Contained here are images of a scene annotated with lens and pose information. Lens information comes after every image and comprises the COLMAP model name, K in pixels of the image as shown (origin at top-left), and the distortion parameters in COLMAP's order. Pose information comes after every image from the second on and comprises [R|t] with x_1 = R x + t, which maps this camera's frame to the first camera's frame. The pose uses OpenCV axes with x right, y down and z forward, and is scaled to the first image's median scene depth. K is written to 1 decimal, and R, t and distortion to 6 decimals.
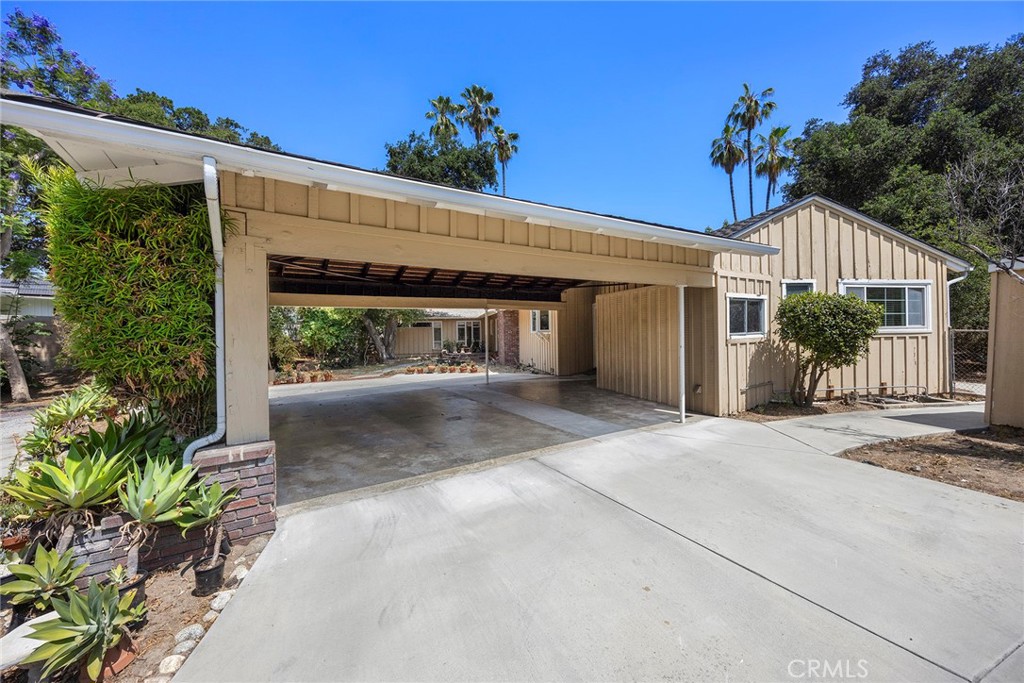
lens RADIAL K [[394.0, 0, 513.2], [0, 394.0, 332.9], [0, 0, 1]] dist [-0.006498, 0.000593]
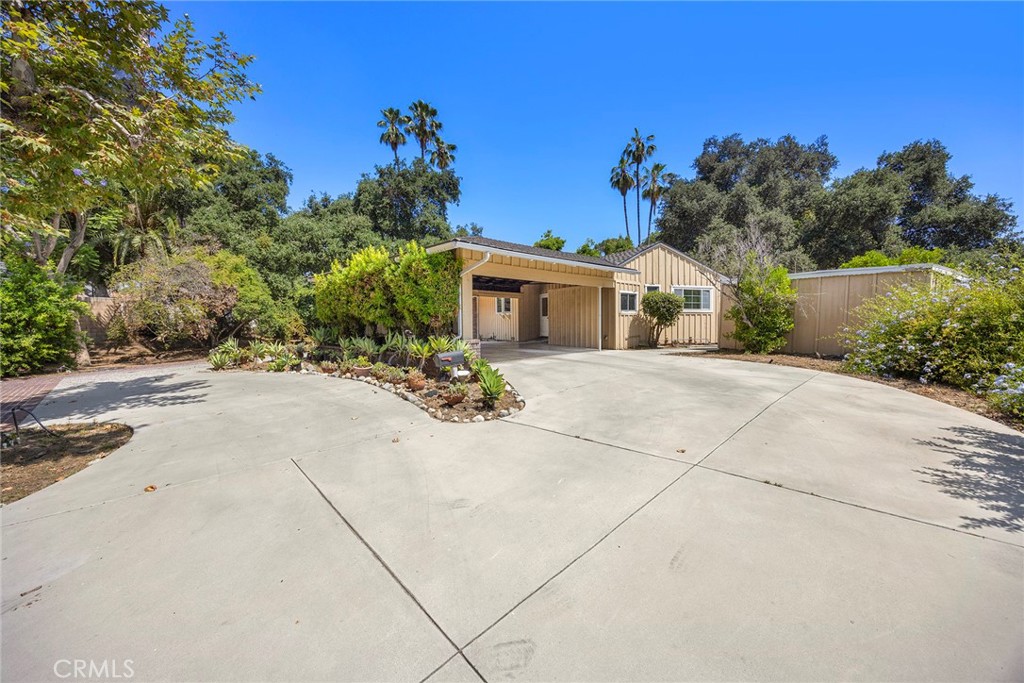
lens RADIAL K [[394.0, 0, 512.2], [0, 394.0, 333.6], [0, 0, 1]] dist [-0.006498, 0.000593]
pose [[0.973885, -0.000658, 0.227039, -0.237815], [-0.004884, 0.999704, 0.023849, 0.038717], [-0.226987, -0.024335, 0.973594, -0.445030]]
